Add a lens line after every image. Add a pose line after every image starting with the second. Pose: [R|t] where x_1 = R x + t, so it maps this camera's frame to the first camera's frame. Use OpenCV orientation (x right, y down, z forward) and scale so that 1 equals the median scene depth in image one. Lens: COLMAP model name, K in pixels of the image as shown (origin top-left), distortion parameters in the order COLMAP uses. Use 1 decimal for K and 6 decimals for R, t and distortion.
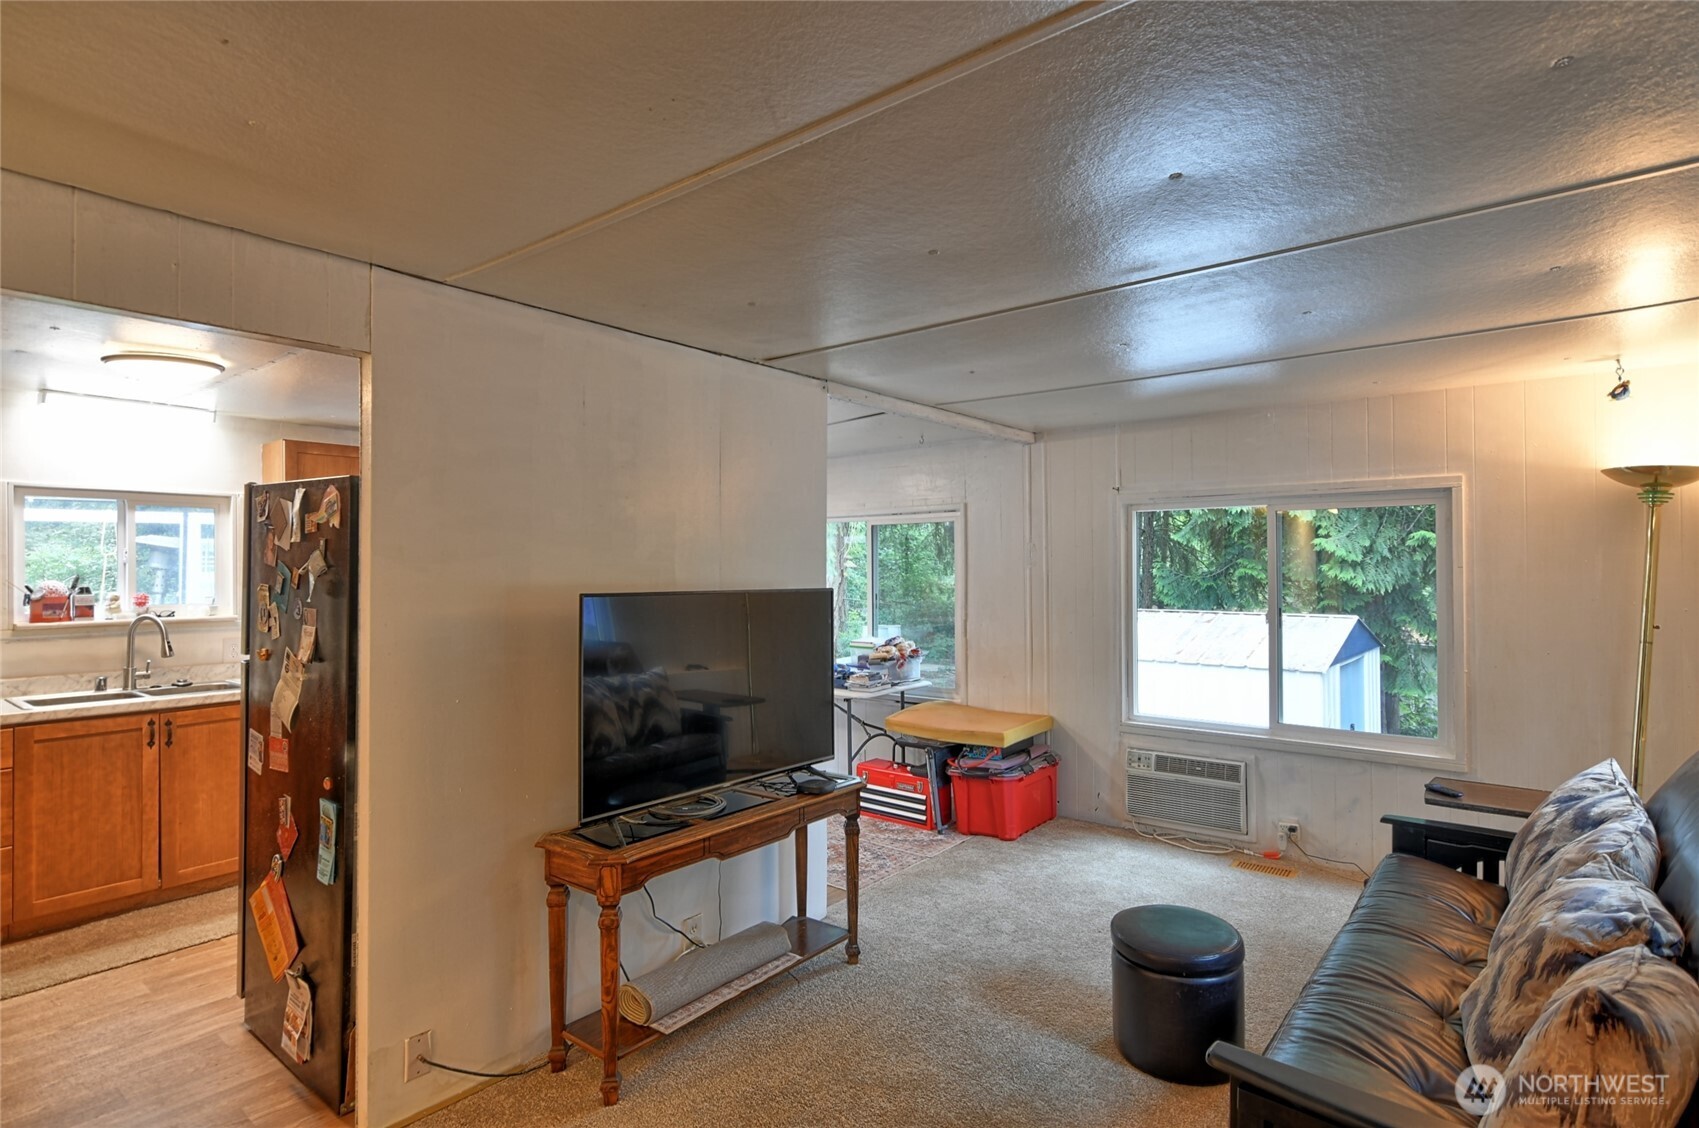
lens RADIAL K [[865.7, 0, 847.7], [0, 865.7, 558.7], [0, 0, 1]] dist [-0.000433, 0.000177]
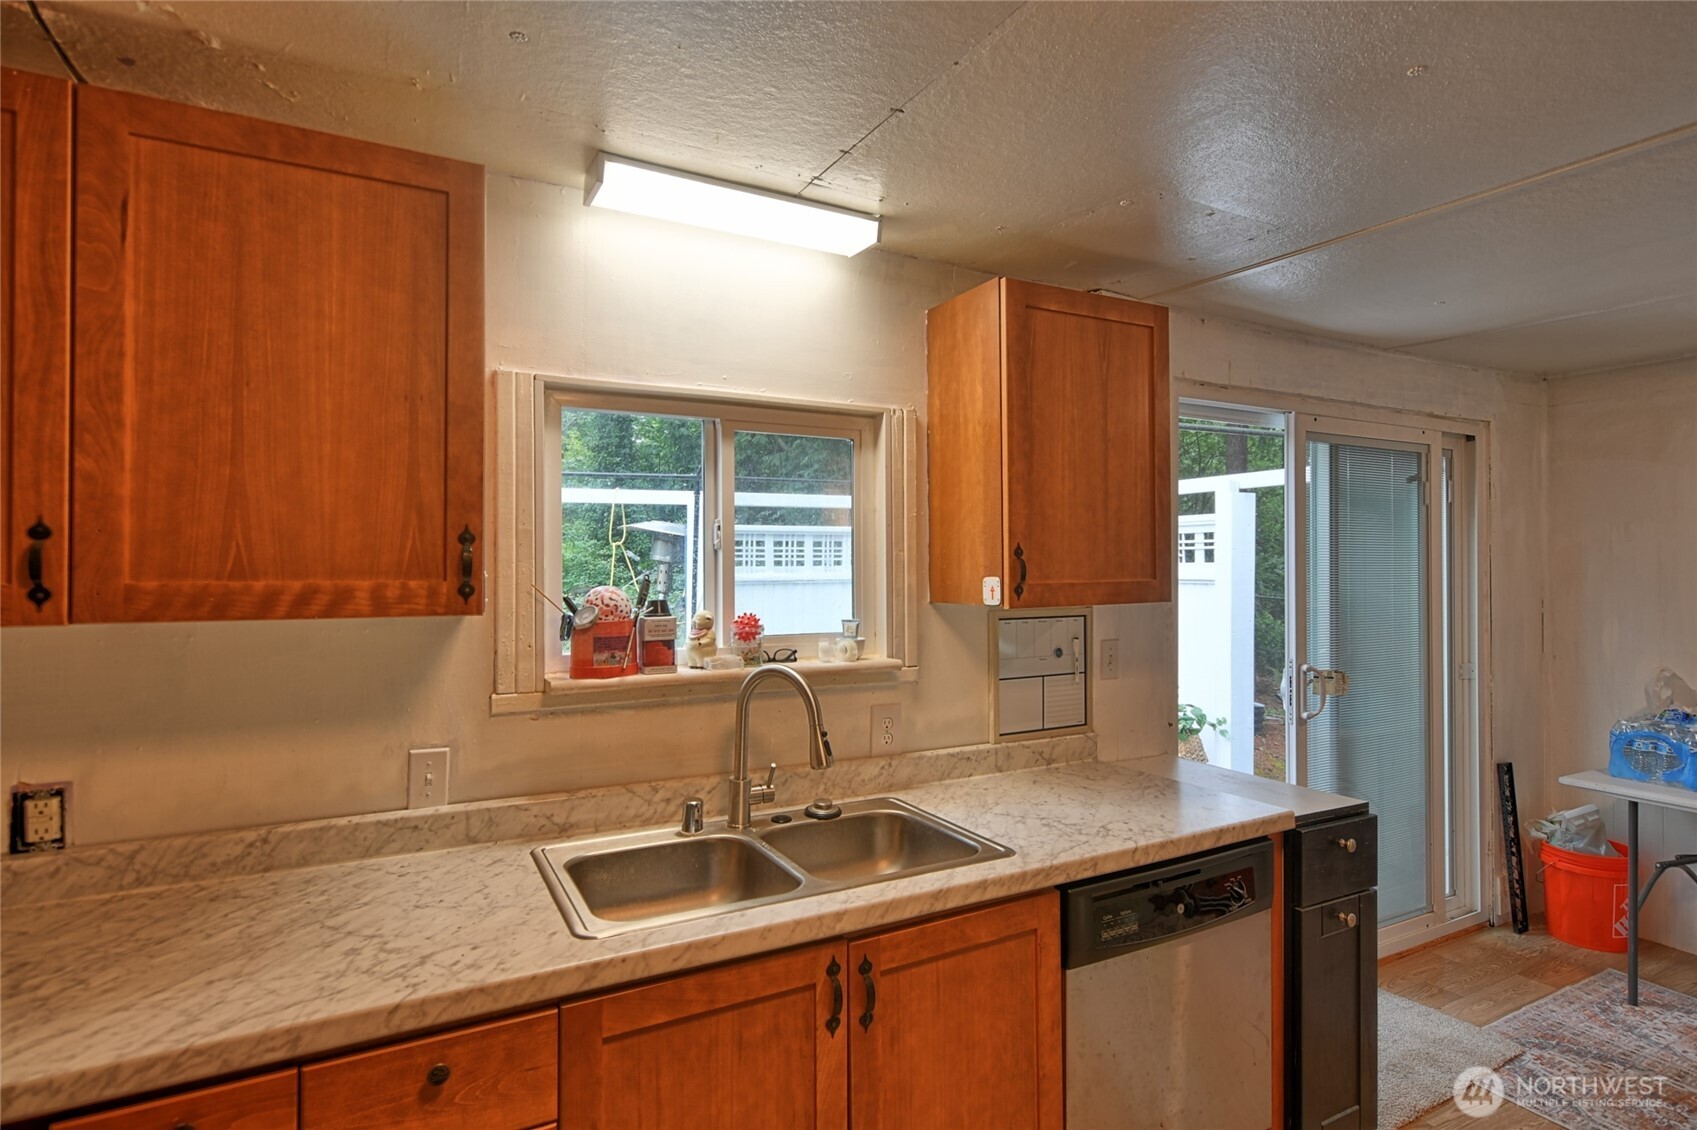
lens RADIAL K [[864.7, 0, 847.6], [0, 864.7, 557.3], [0, 0, 1]] dist [-0.000433, 0.000177]
pose [[0.920777, 0.001619, -0.390086, -0.624437], [-0.000058, 0.999992, 0.004014, 0.007622], [0.390089, -0.003673, 0.920770, 0.627401]]
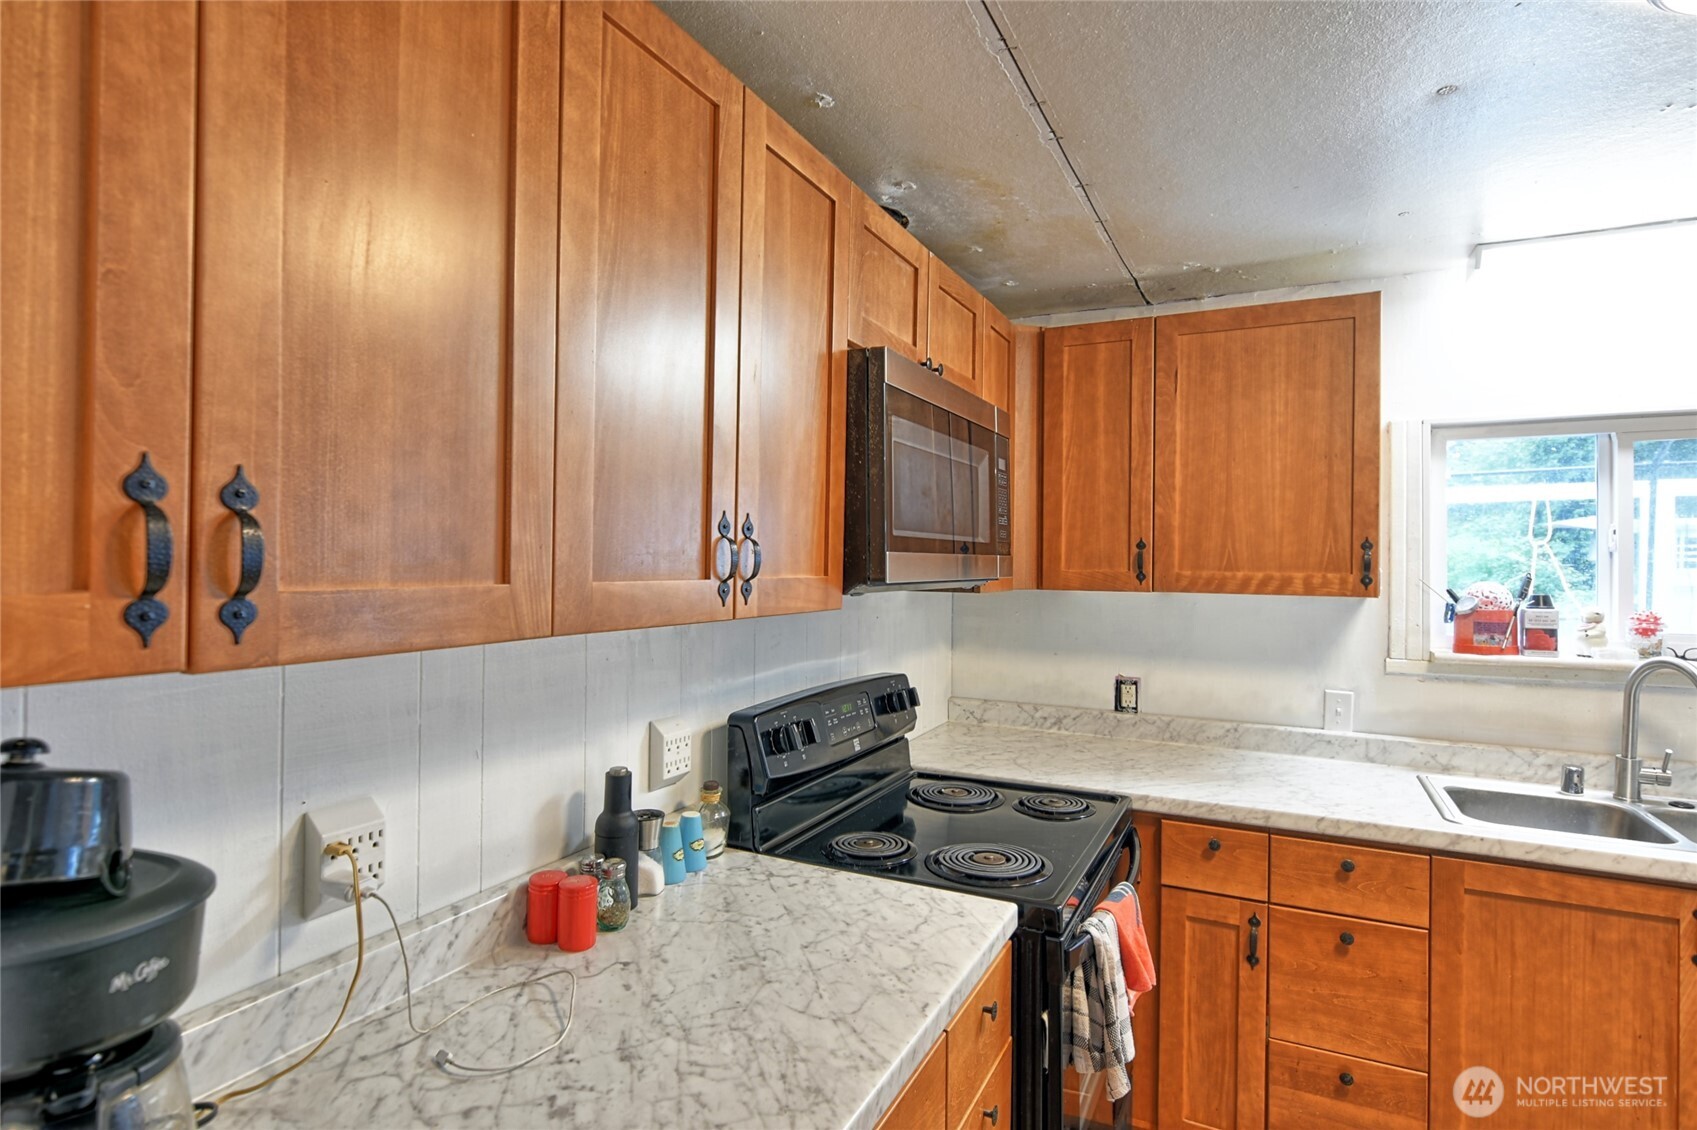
lens RADIAL K [[864.7, 0, 848.7], [0, 864.7, 559.2], [0, 0, 1]] dist [-0.000433, 0.000177]
pose [[0.211683, 0.006087, -0.977319, -0.448288], [0.002000, 0.999976, 0.006662, 0.005220], [0.977336, -0.003365, 0.211666, 0.463301]]
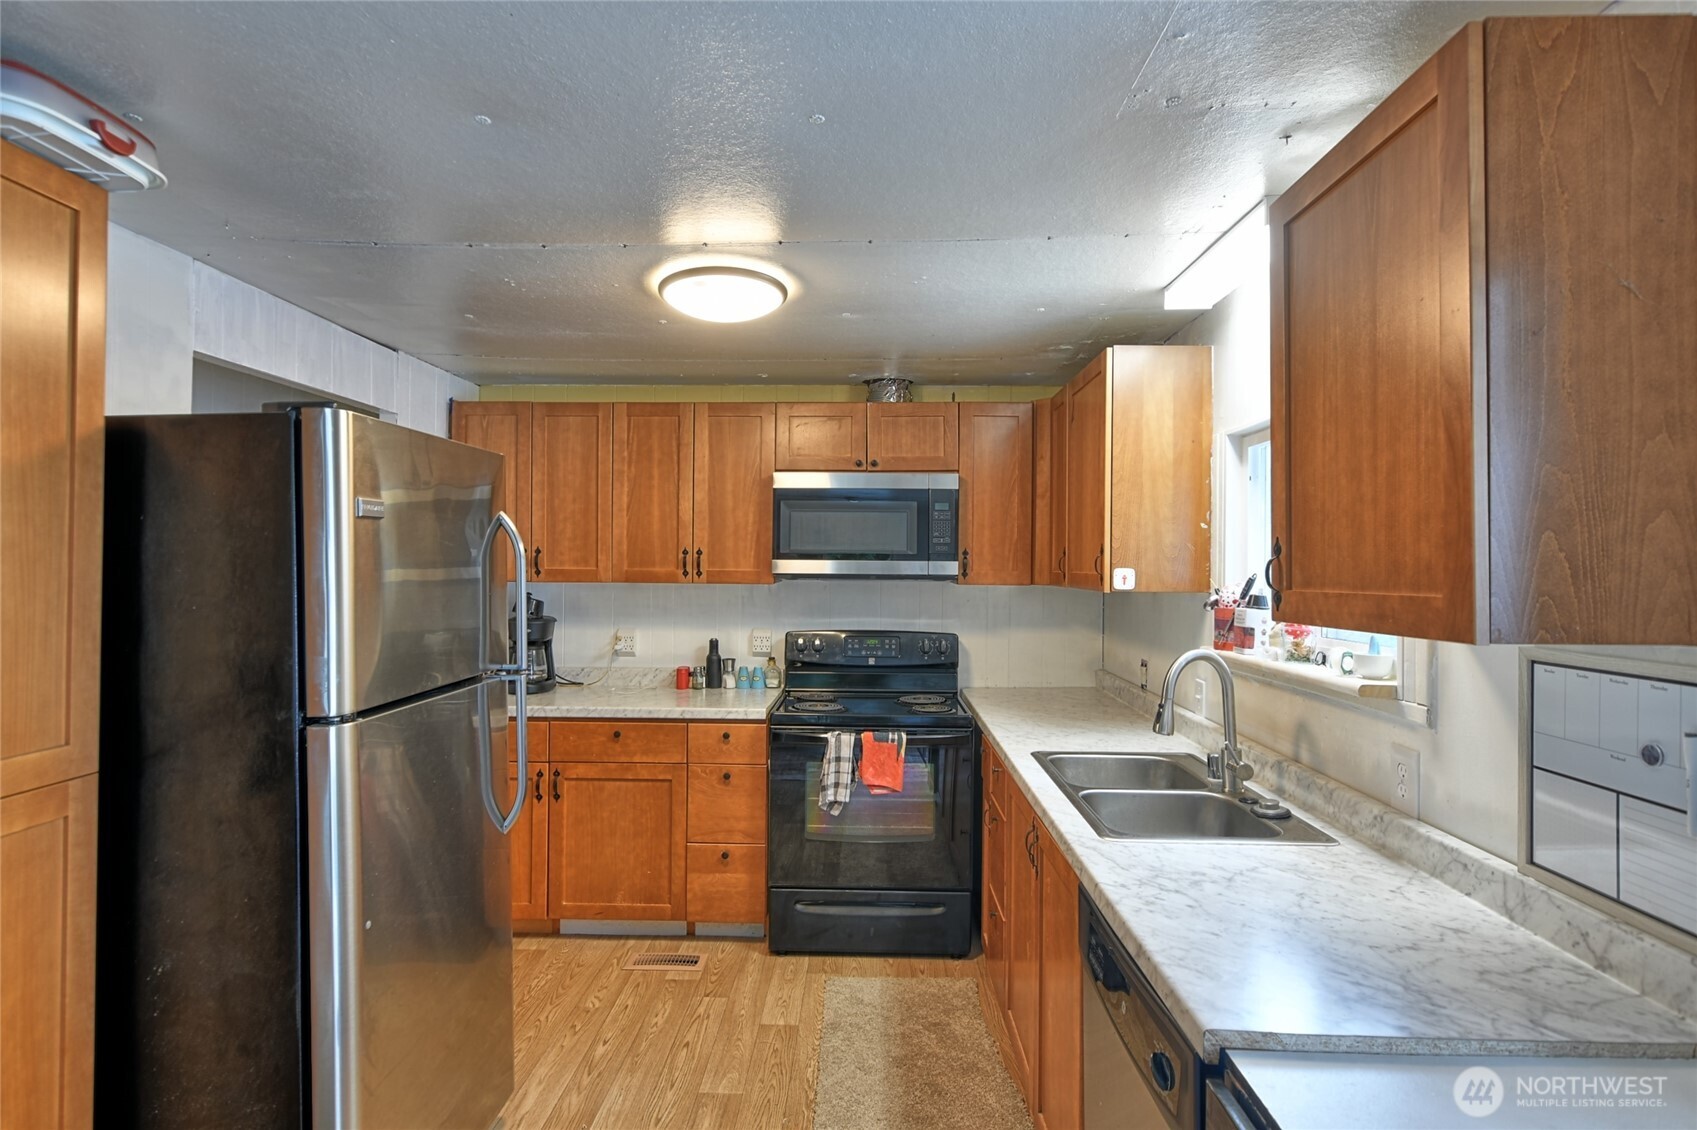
lens RADIAL K [[864.7, 0, 846.1], [0, 864.7, 556.4], [0, 0, 1]] dist [-0.000433, 0.000177]
pose [[-0.795980, -0.005261, -0.605300, -0.332433], [0.004779, 0.999876, -0.014975, 0.014977], [0.605304, -0.014813, -0.795857, 1.335537]]
